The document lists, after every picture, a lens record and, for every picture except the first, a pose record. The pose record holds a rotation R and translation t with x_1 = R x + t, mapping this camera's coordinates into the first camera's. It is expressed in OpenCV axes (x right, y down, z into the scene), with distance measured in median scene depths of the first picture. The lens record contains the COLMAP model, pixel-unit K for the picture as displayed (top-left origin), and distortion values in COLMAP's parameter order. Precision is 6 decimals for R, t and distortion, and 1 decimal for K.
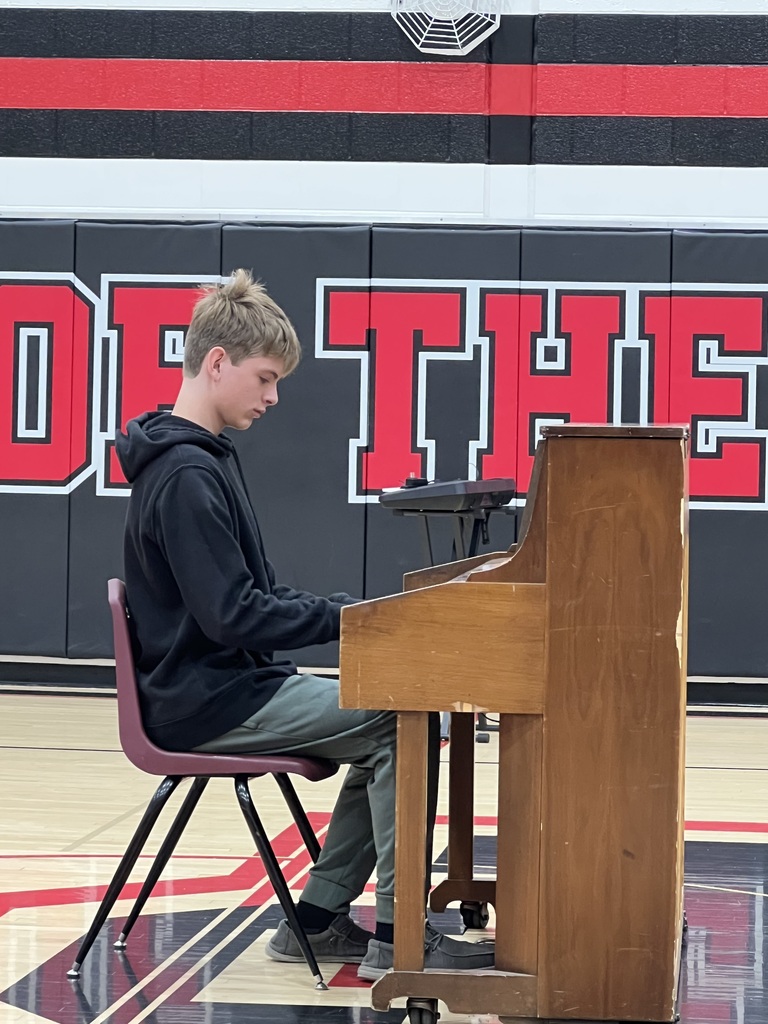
lens RADIAL K [[3780.3, 0, 380.0], [0, 3780.3, 508.4], [0, 0, 1]] dist [0.040639, 0.000000]
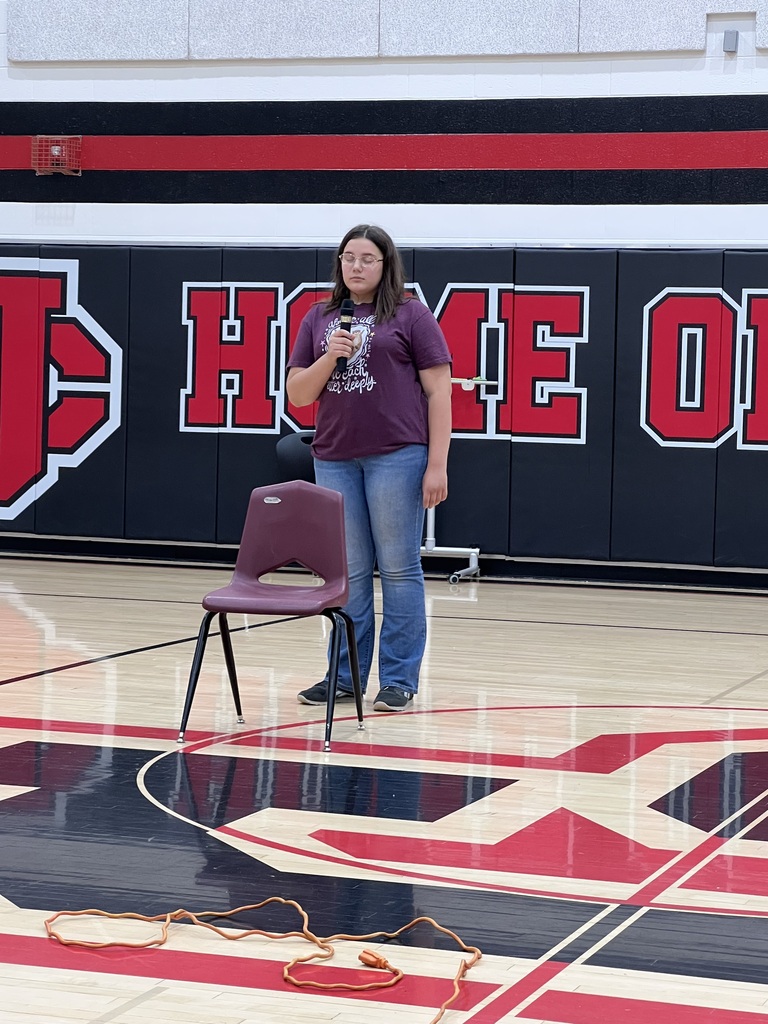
lens RADIAL K [[2720.6, 0, 365.6], [0, 2720.6, 526.2], [0, 0, 1]] dist [0.057444, 0.000000]
pose [[0.974281, 0.016895, -0.224702, 0.254229], [-0.011338, 0.999598, 0.025998, 0.005848], [0.225051, -0.022782, 0.974081, -0.027264]]
